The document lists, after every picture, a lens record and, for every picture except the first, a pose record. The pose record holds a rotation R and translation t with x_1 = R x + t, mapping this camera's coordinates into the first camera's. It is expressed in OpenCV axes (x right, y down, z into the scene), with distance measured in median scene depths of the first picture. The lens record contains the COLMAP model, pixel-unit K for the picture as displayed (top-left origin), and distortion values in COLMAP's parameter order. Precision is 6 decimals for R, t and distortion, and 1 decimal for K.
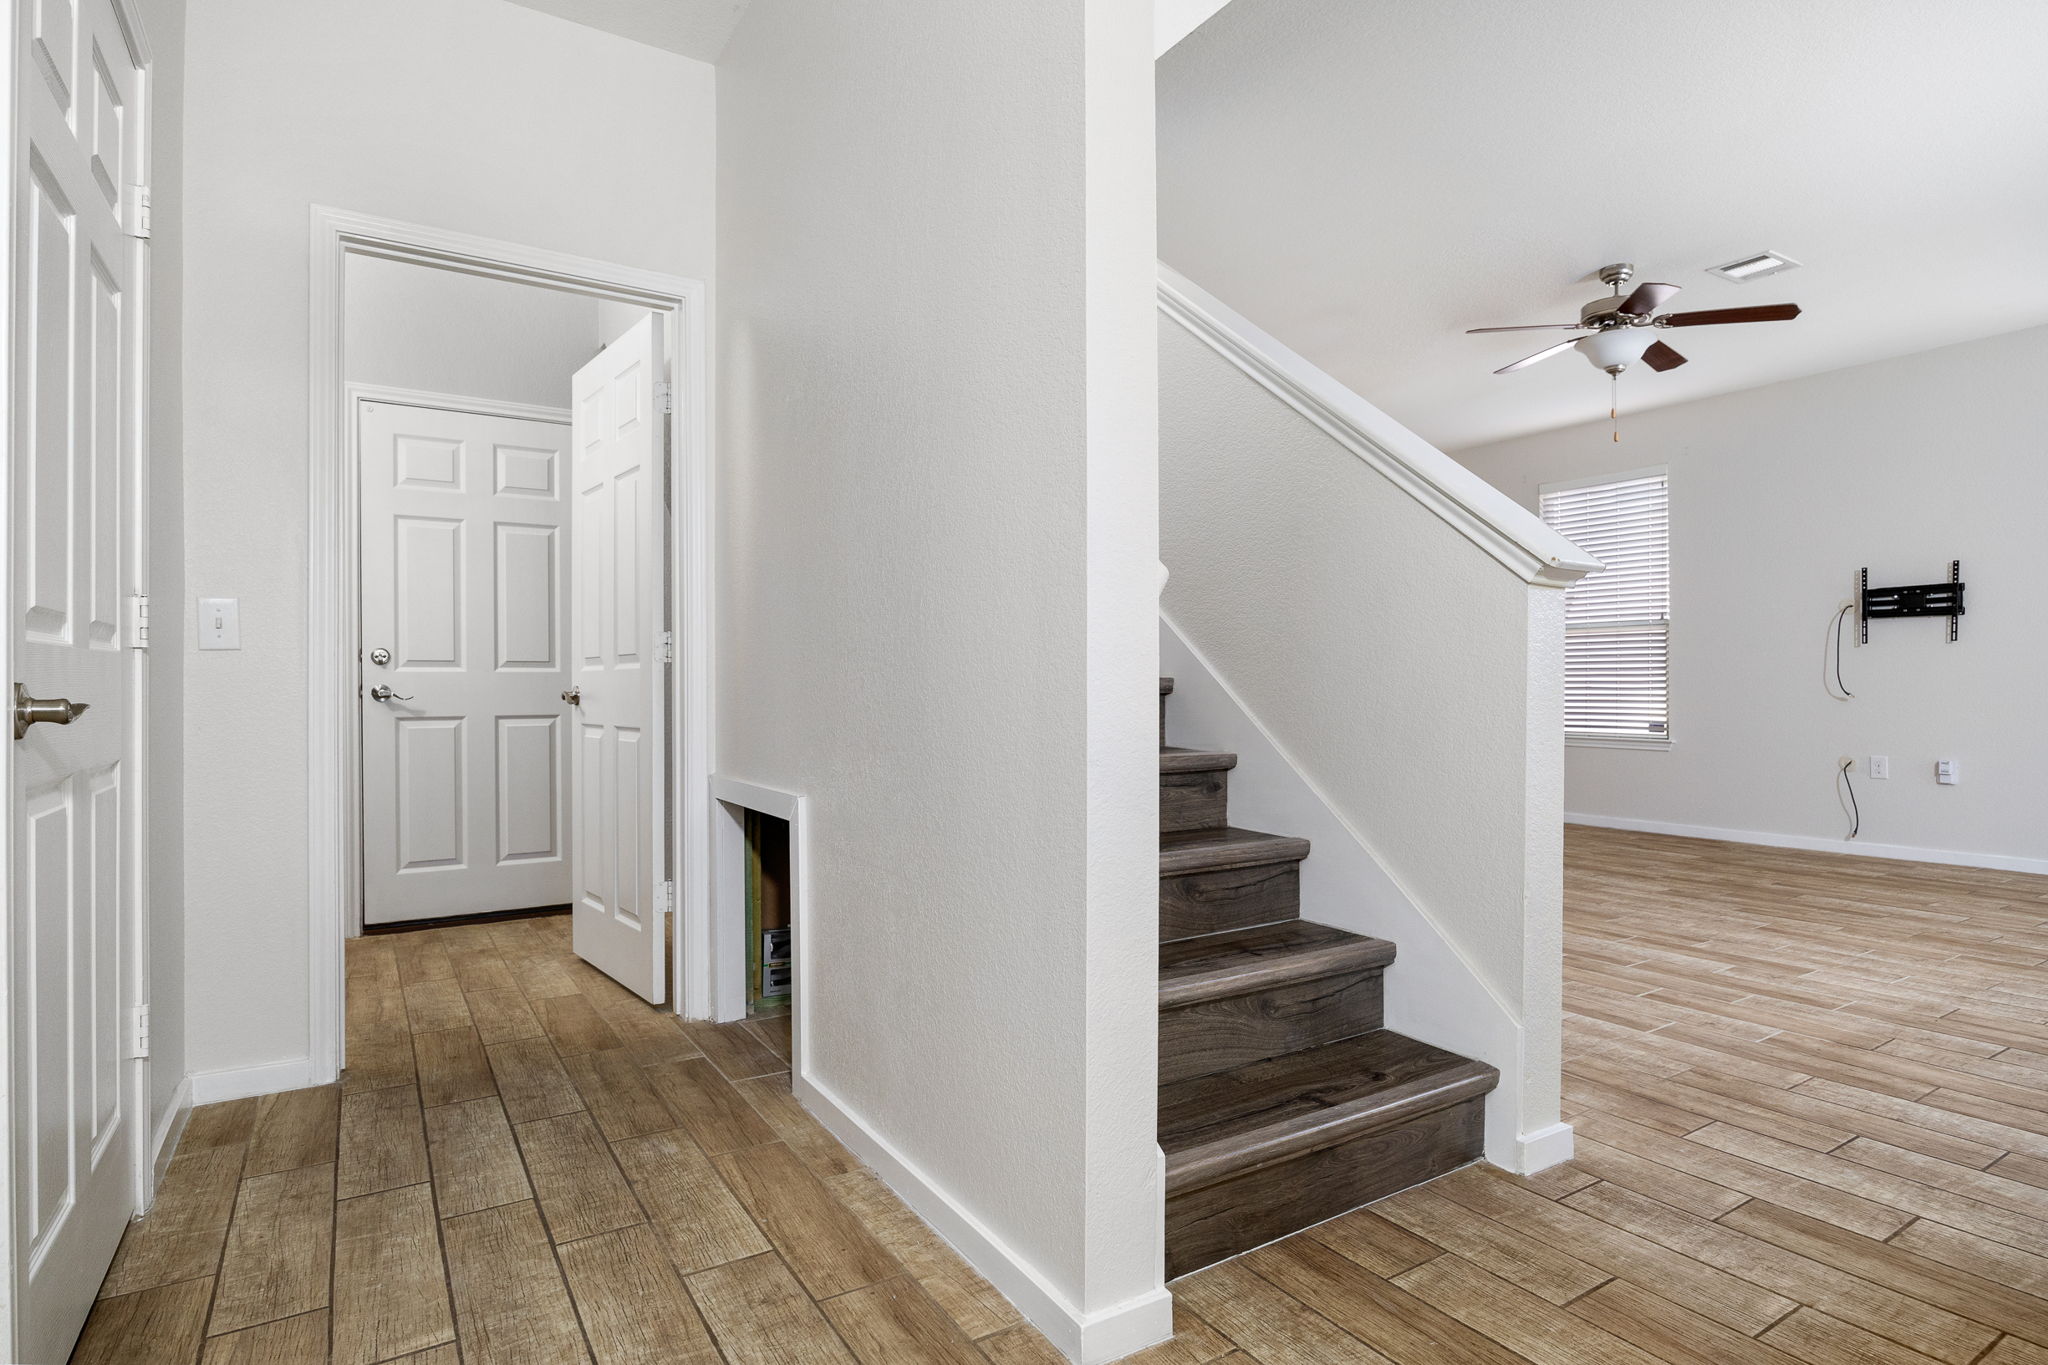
lens RADIAL K [[1087.0, 0, 1019.7], [0, 1087.0, 690.5], [0, 0, 1]] dist [-0.016487, 0.004395]
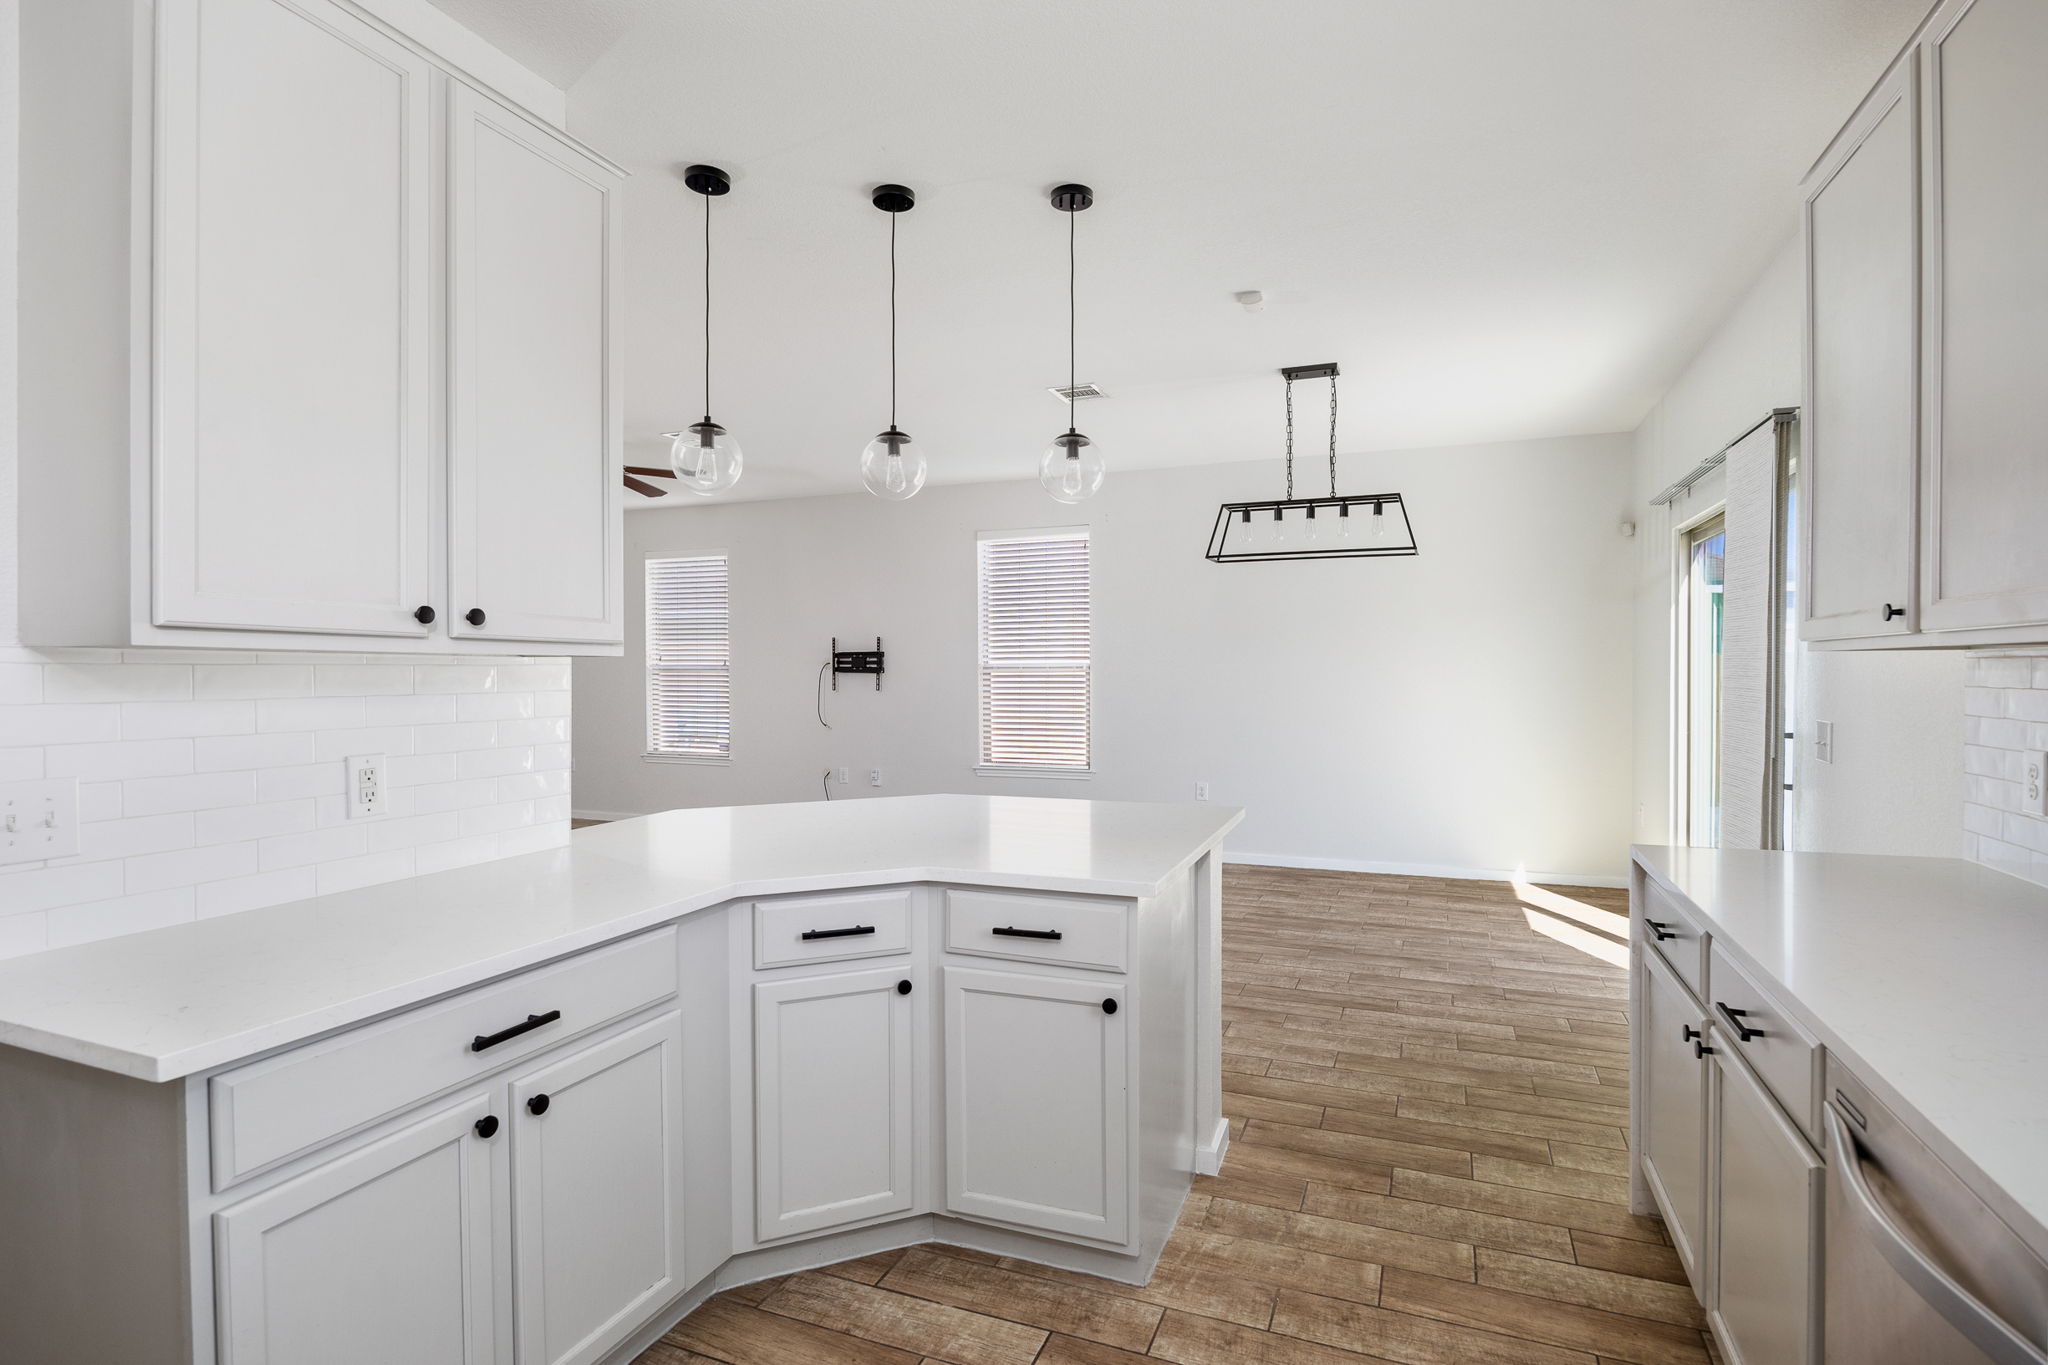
lens RADIAL K [[1031.4, 0, 1009.9], [0, 1031.4, 676.8], [0, 0, 1]] dist [-0.009516, 0.000467]
pose [[0.826402, -0.002814, 0.563074, 0.210986], [-0.001616, 0.999972, 0.007370, -0.075214], [-0.563078, -0.007001, 0.826374, -0.284138]]
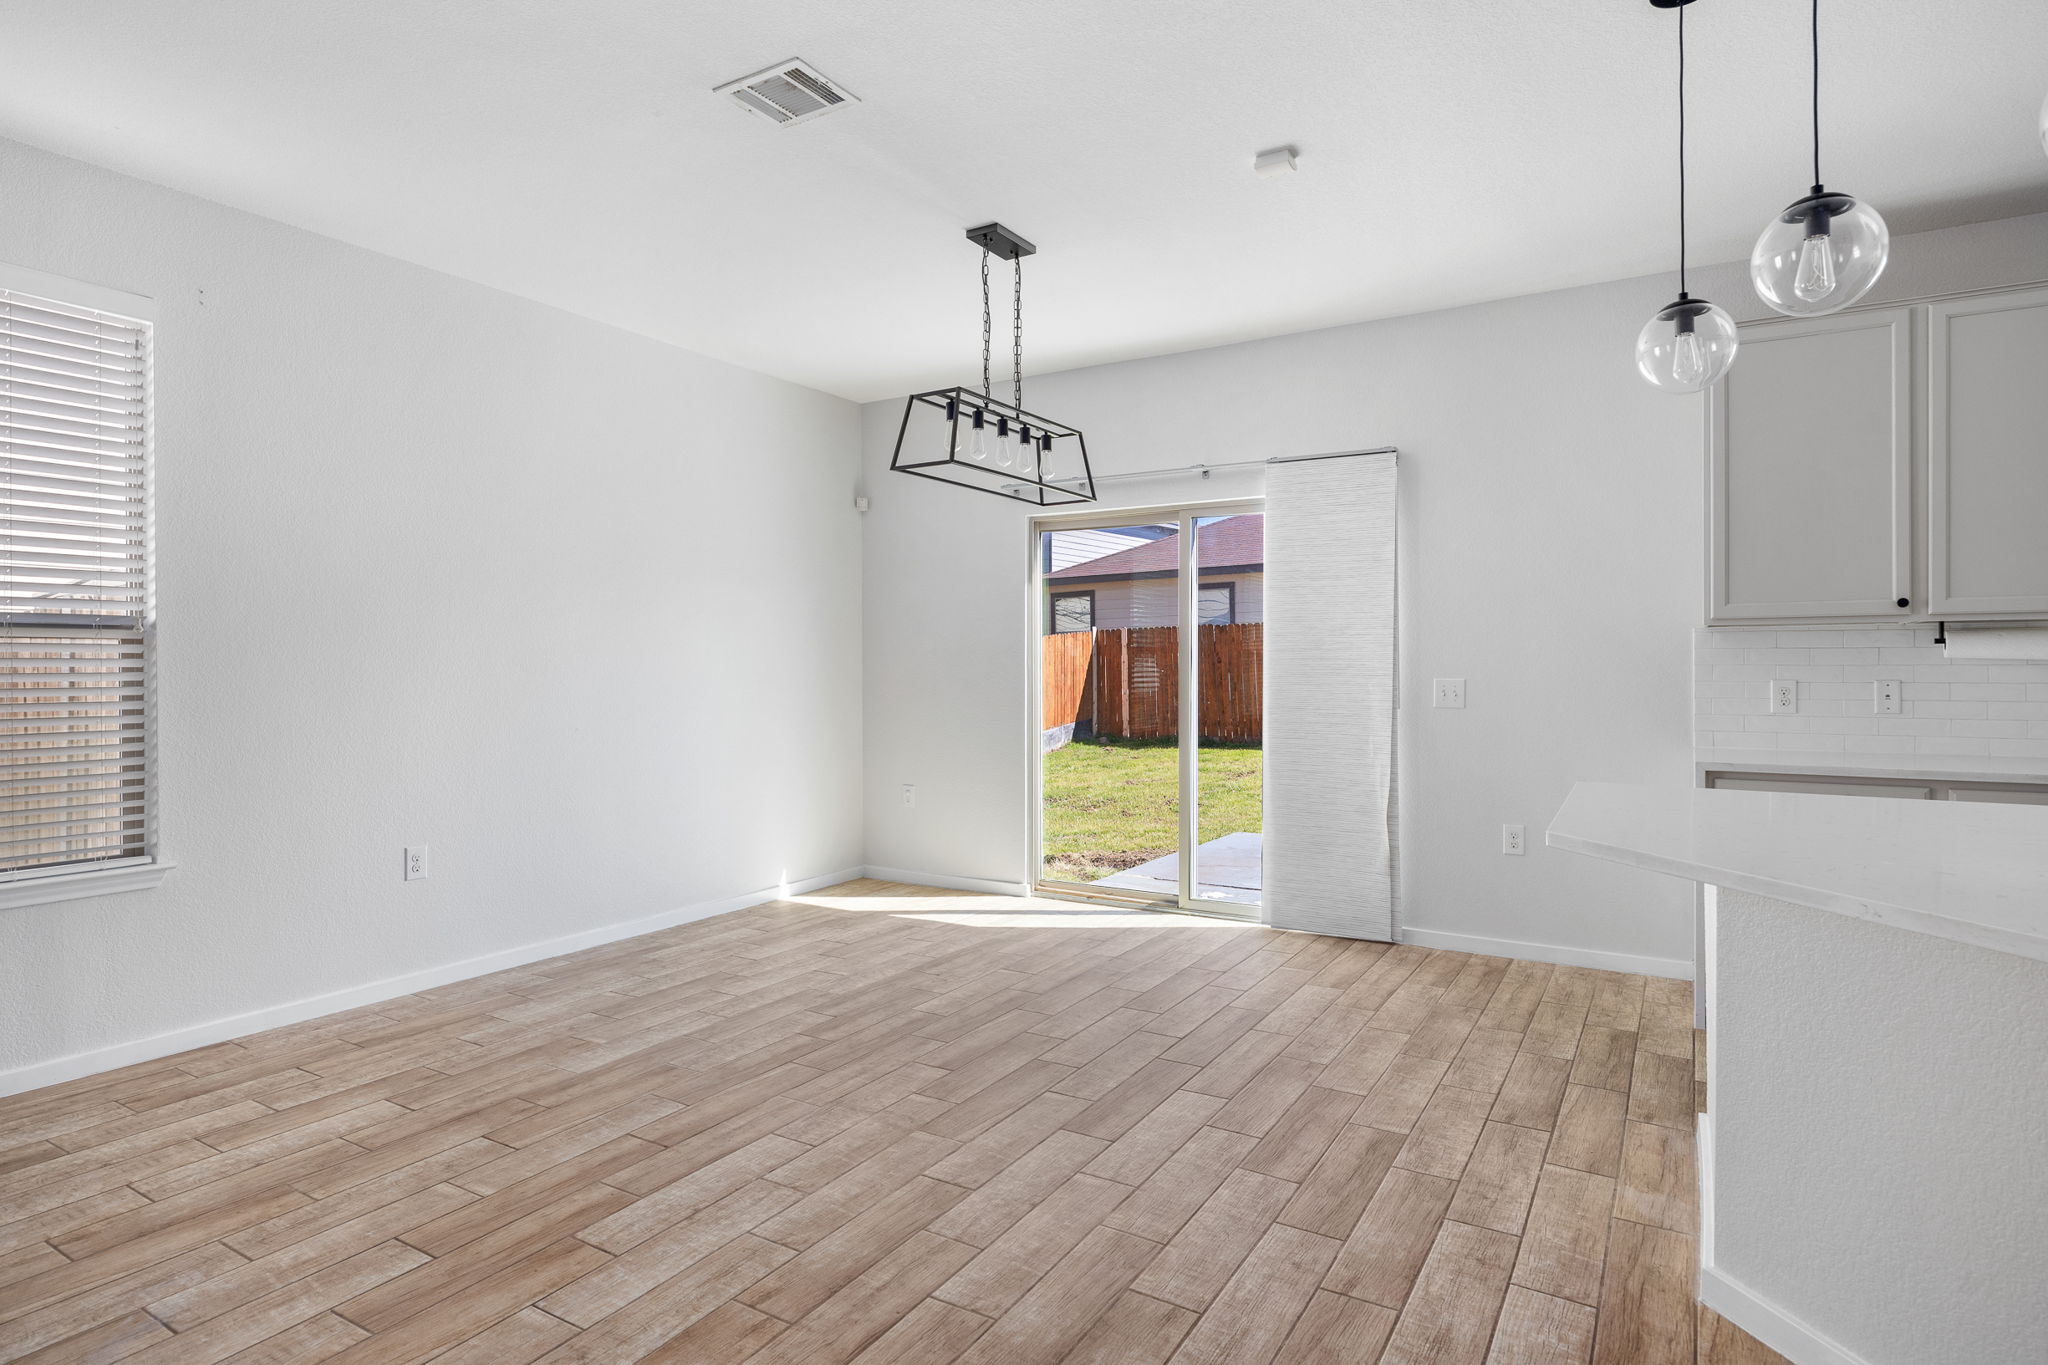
lens RADIAL K [[1087.0, 0, 1031.2], [0, 1087.0, 662.9], [0, 0, 1]] dist [-0.016487, 0.004395]
pose [[-0.436457, 0.014977, 0.899600, 0.277452], [0.002572, 0.999878, -0.015398, -0.049196], [-0.899721, -0.004407, -0.436442, 0.574747]]
